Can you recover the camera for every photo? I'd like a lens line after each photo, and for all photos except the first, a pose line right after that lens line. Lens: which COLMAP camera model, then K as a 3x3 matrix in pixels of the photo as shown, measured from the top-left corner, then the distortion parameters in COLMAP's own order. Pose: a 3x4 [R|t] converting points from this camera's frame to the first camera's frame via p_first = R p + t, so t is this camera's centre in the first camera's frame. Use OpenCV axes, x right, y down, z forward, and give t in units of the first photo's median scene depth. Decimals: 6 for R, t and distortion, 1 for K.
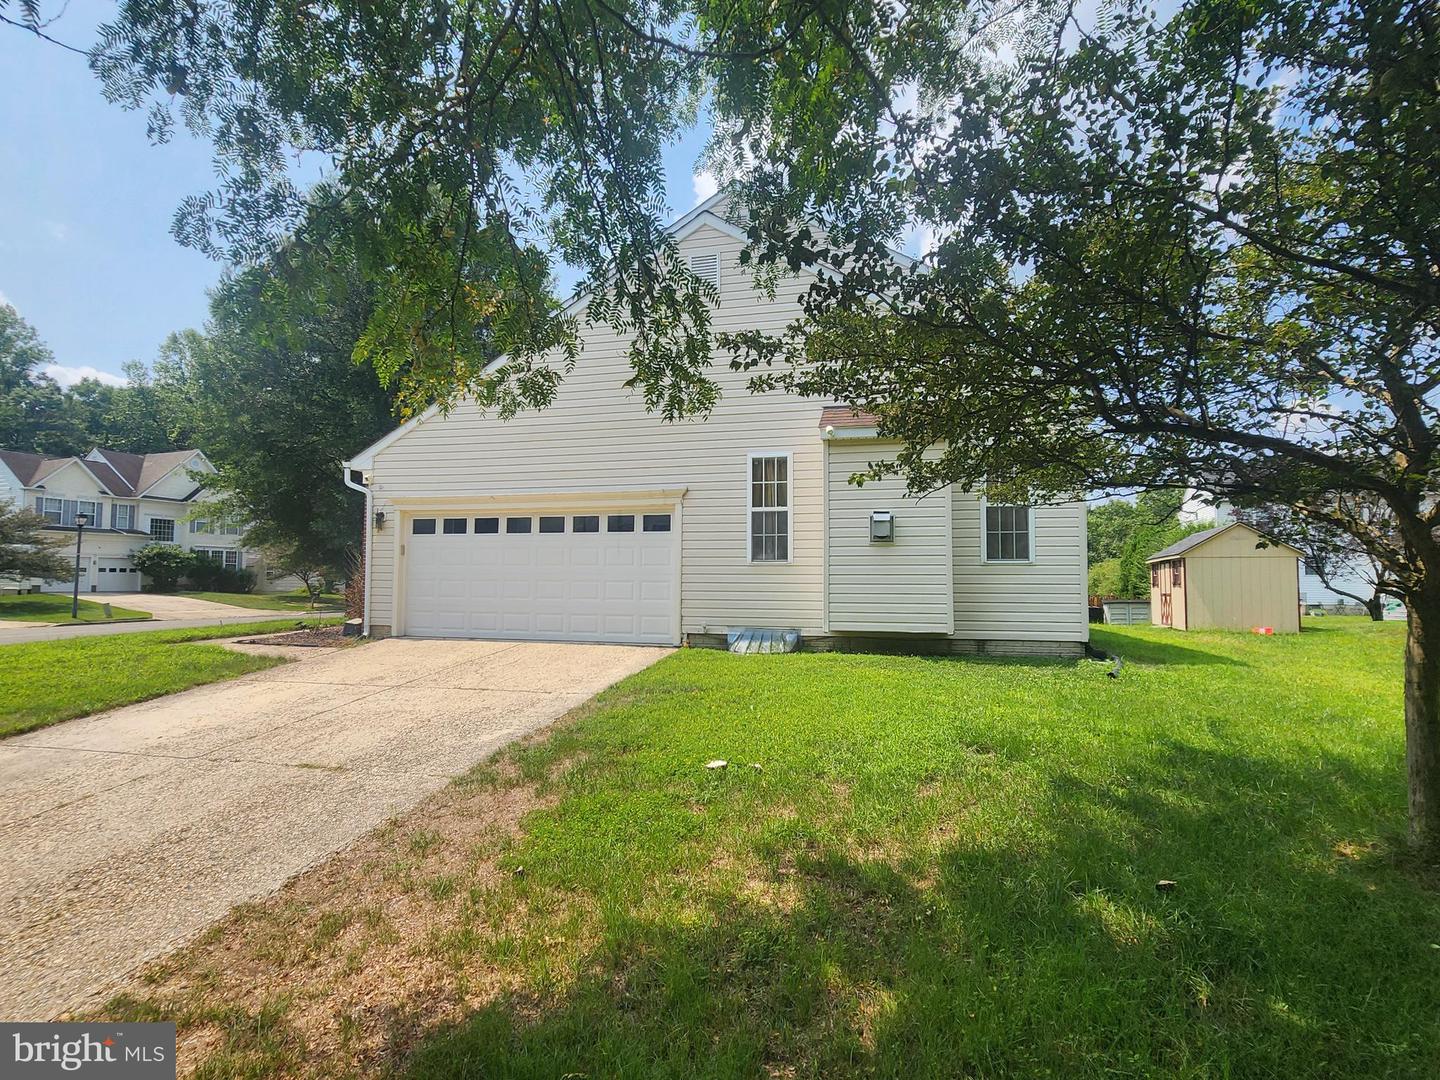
lens RADIAL K [[728.7, 0, 720.0], [0, 728.7, 540.0], [0, 0, 1]] dist [-0.003294, -0.000369]
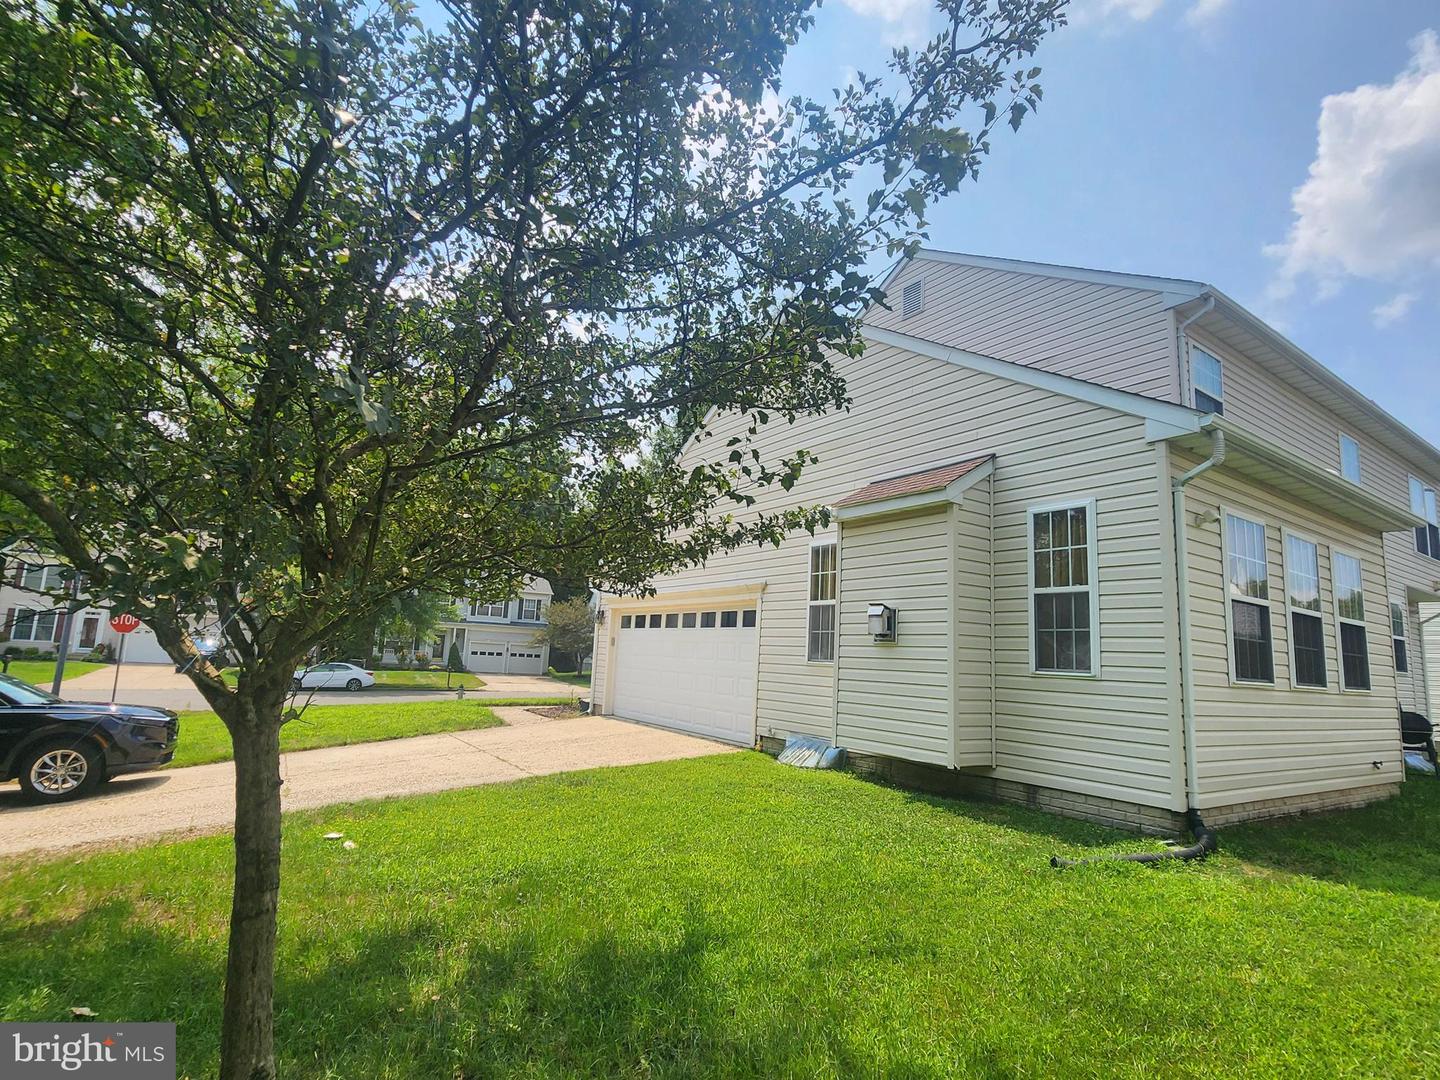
lens RADIAL K [[728.7, 0, 720.0], [0, 728.7, 540.0], [0, 0, 1]] dist [-0.003294, -0.000369]
pose [[0.749484, -0.073521, -0.657927, 0.137889], [-0.011133, 0.992274, -0.123565, -0.001597], [0.661928, 0.099935, 0.742875, 0.058102]]
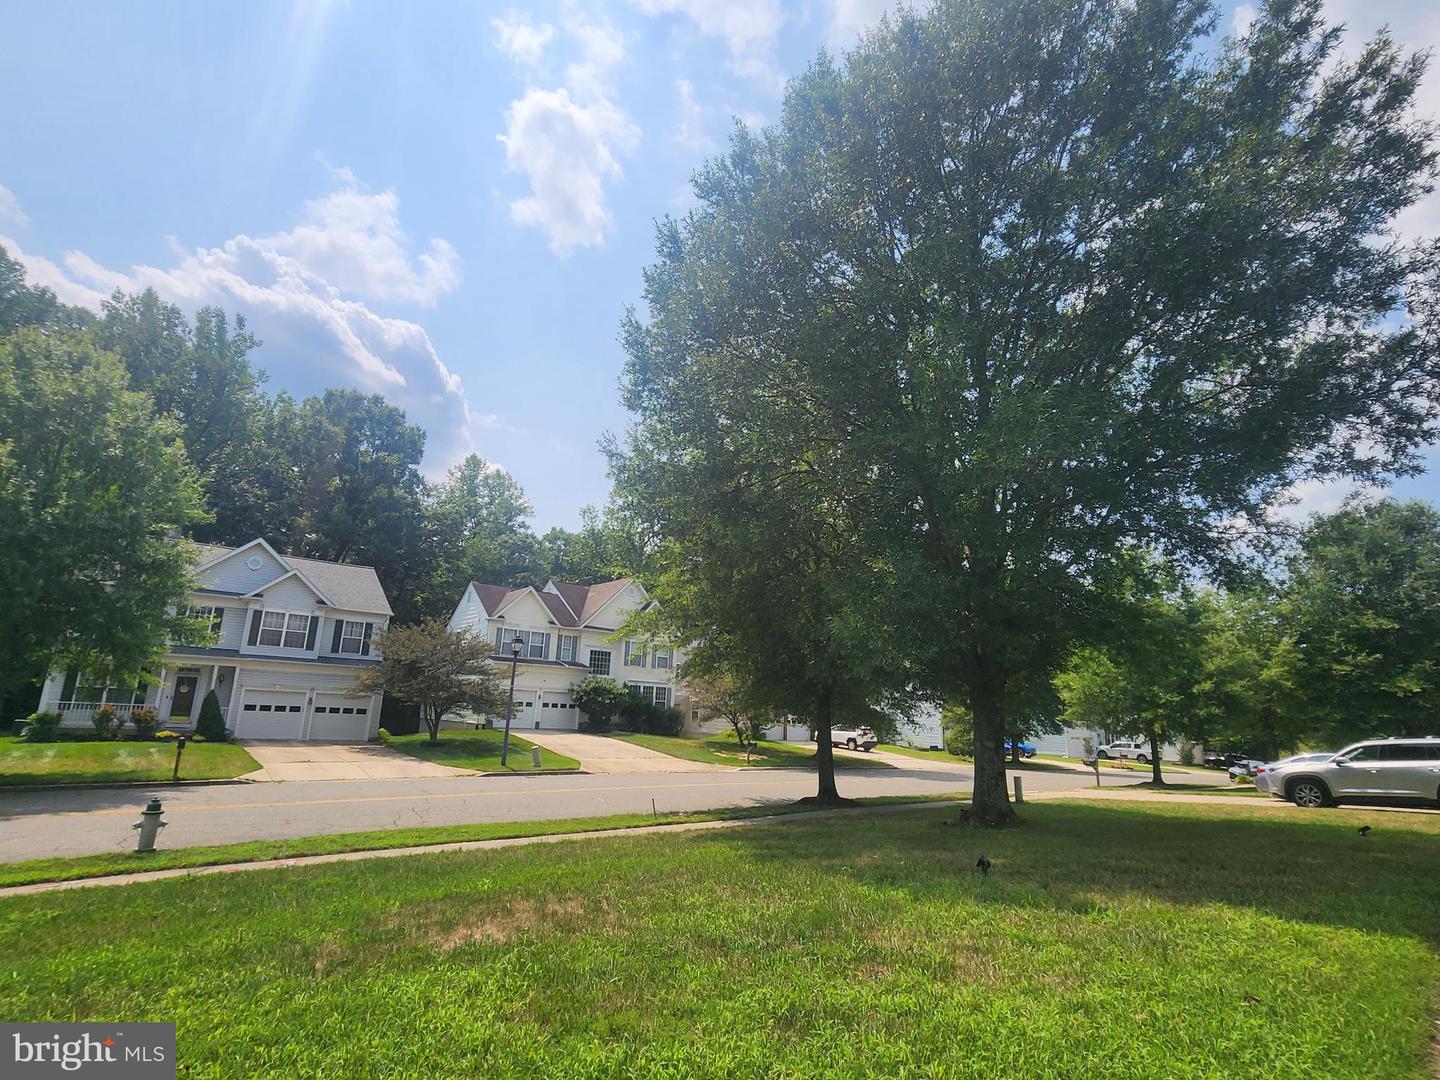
lens RADIAL K [[728.7, 0, 720.0], [0, 728.7, 540.0], [0, 0, 1]] dist [-0.003294, -0.000369]
pose [[0.874411, -0.082152, -0.478181, -0.190344], [-0.010685, 0.982061, -0.188259, 0.006717], [0.485069, 0.169726, 0.857847, 0.271881]]
